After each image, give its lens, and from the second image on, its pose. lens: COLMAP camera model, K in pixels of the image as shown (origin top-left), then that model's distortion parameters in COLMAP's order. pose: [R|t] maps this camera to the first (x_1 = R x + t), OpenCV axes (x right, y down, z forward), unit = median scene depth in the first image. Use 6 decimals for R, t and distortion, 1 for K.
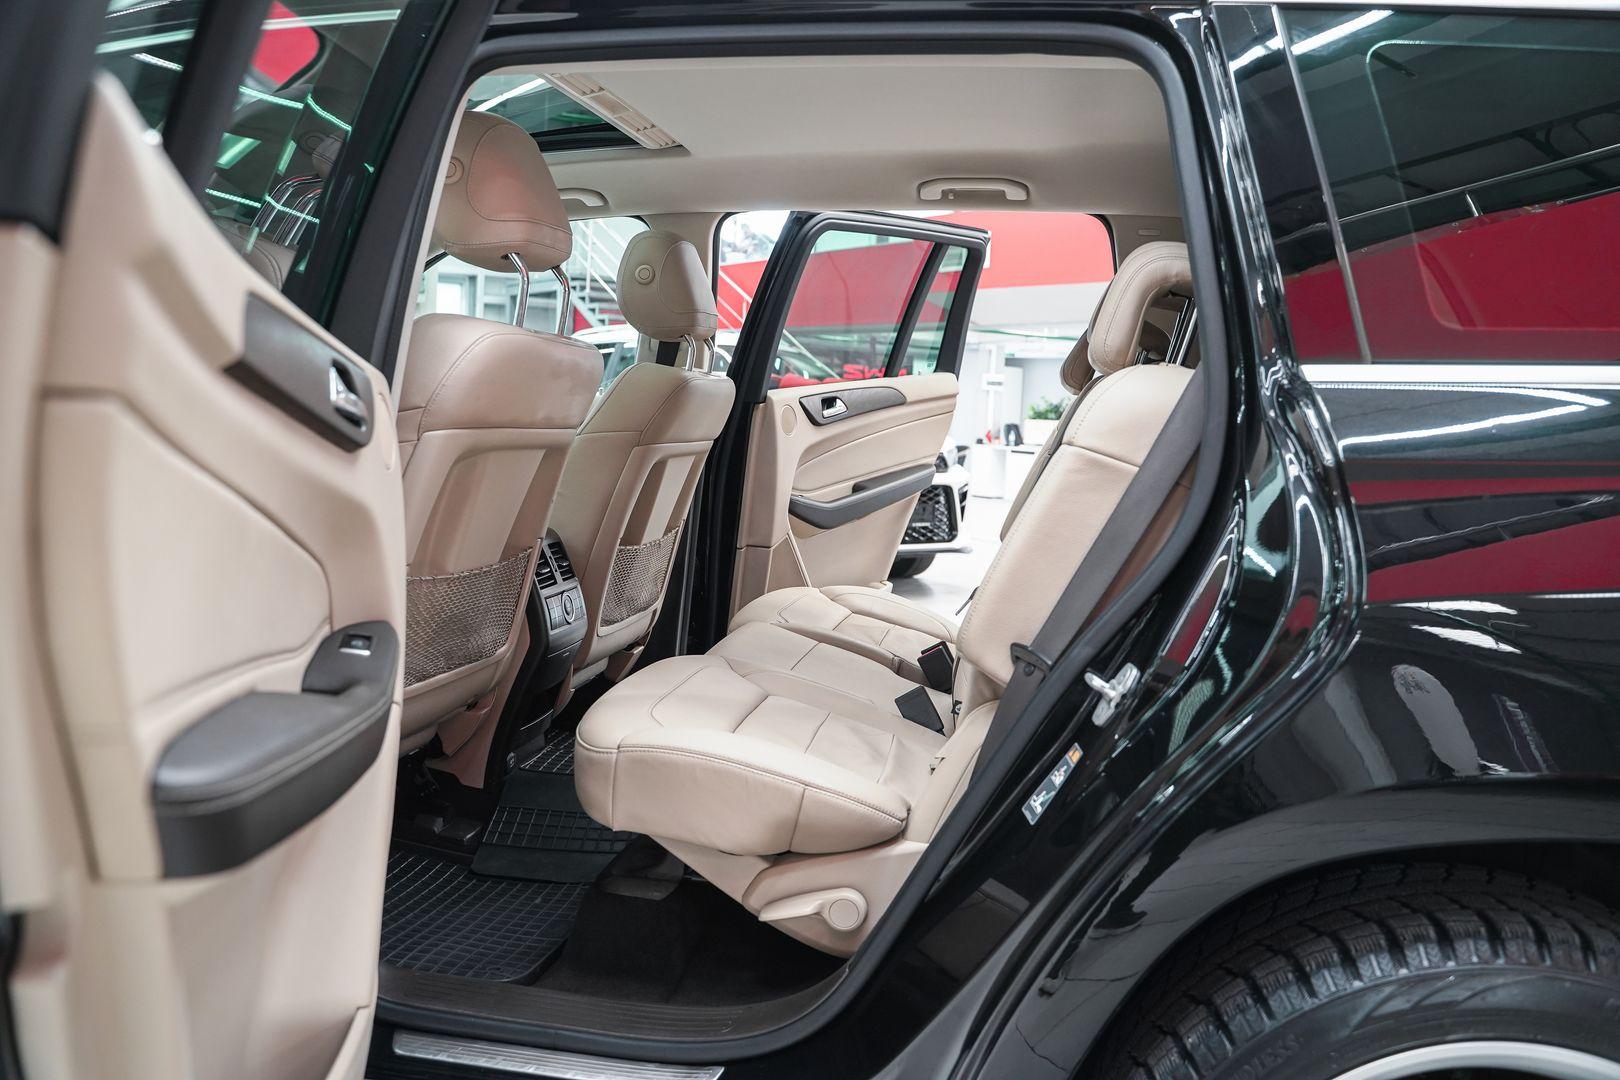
lens RADIAL K [[1354.7, 0, 811.5], [0, 1354.7, 541.8], [0, 0, 1]] dist [-0.111852, 0.096902]
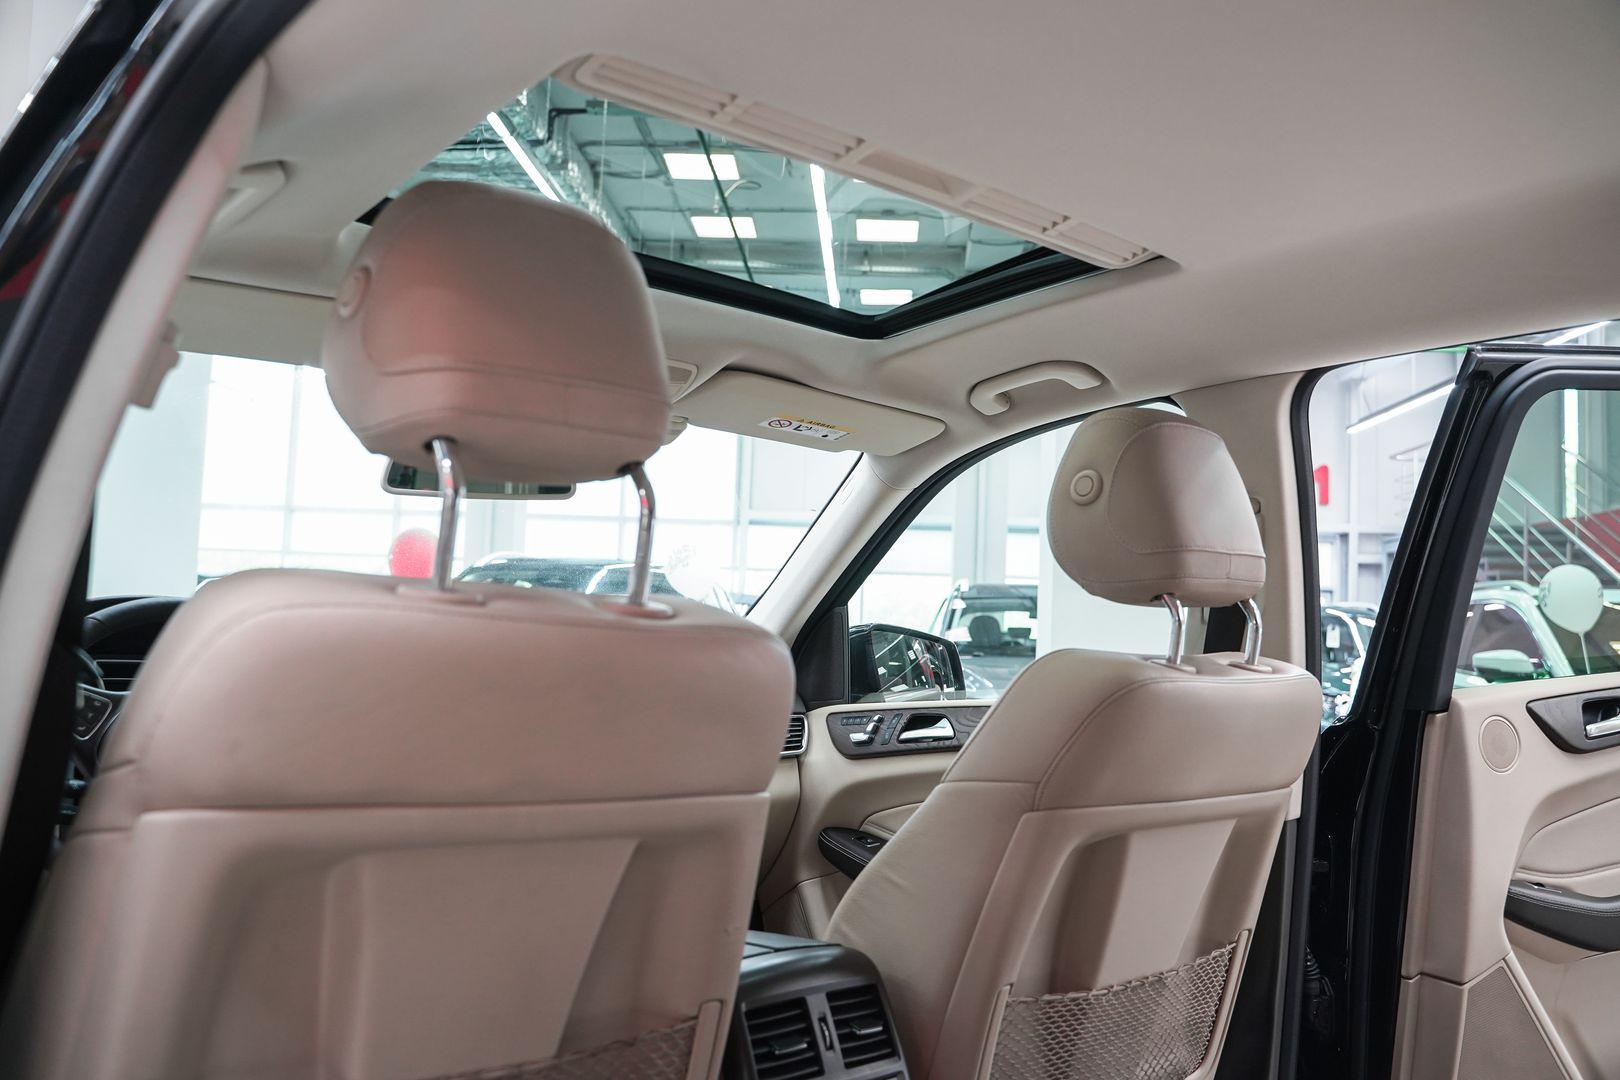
lens RADIAL K [[1354.7, 0, 803.0], [0, 1354.7, 538.8], [0, 0, 1]] dist [-0.111852, 0.096902]
pose [[0.778857, -0.058859, -0.624434, 0.101034], [-0.066666, 0.982178, -0.175733, -0.058936], [0.623649, 0.178499, 0.761052, 0.409688]]
